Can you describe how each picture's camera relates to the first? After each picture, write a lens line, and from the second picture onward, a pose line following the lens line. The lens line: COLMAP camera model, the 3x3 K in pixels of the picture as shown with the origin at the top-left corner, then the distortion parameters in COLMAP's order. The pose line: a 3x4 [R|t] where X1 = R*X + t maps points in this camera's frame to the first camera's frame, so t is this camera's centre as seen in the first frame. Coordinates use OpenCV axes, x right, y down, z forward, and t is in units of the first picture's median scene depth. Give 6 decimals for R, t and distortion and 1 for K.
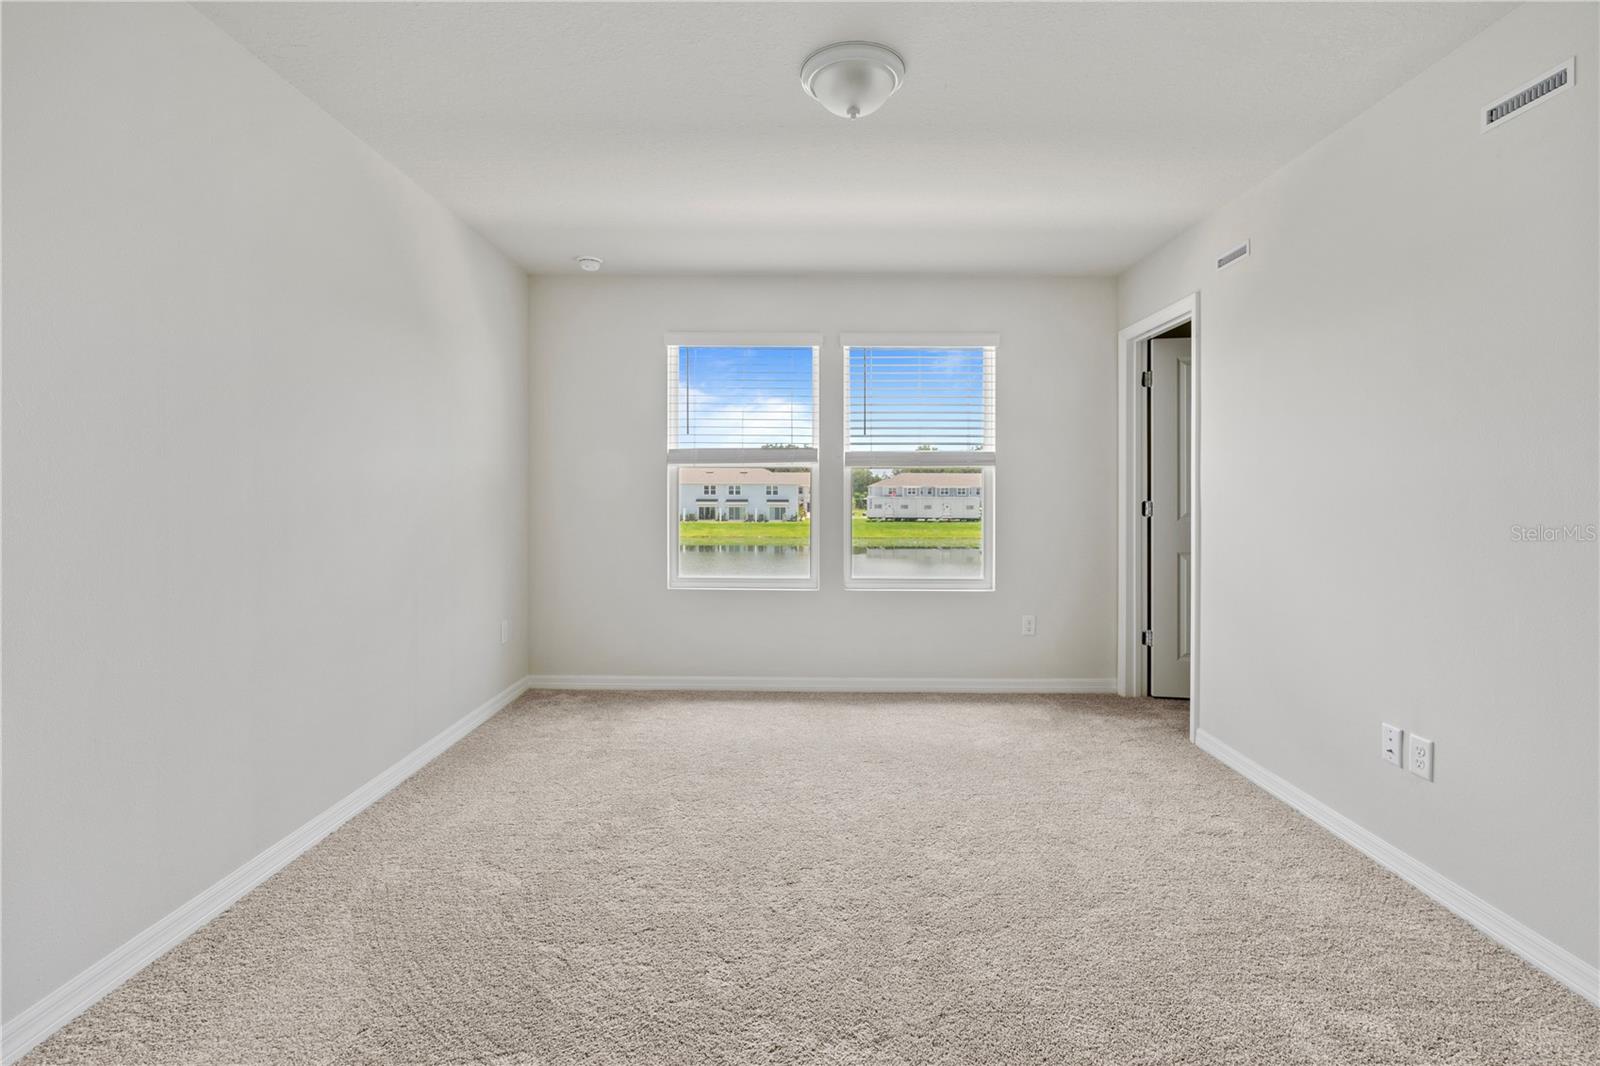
lens RADIAL K [[744.3, 0, 802.8], [0, 744.3, 482.7], [0, 0, 1]] dist [0.001483, 0.000927]
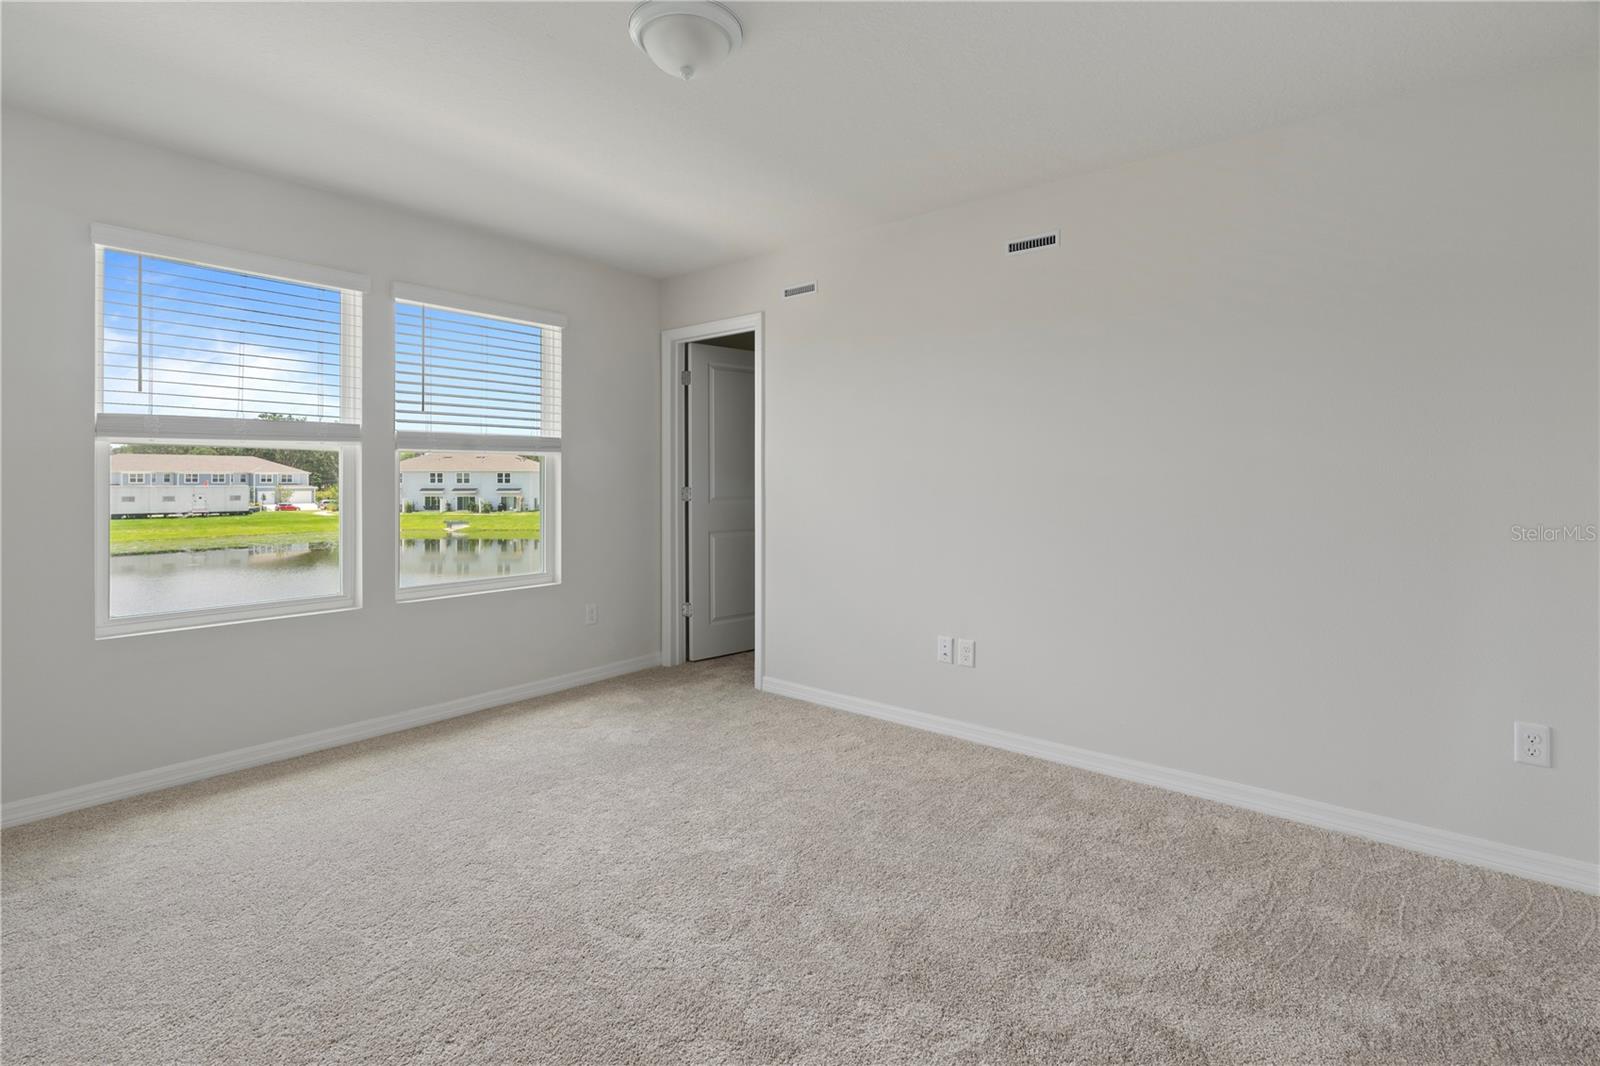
lens RADIAL K [[753.6, 0, 781.4], [0, 753.6, 461.5], [0, 0, 1]] dist [-0.005094, 0.000670]
pose [[0.622563, 0.016702, 0.782392, -0.338522], [-0.008568, 0.999858, -0.014527, 0.001426], [-0.782523, 0.002340, 0.622617, 0.186806]]
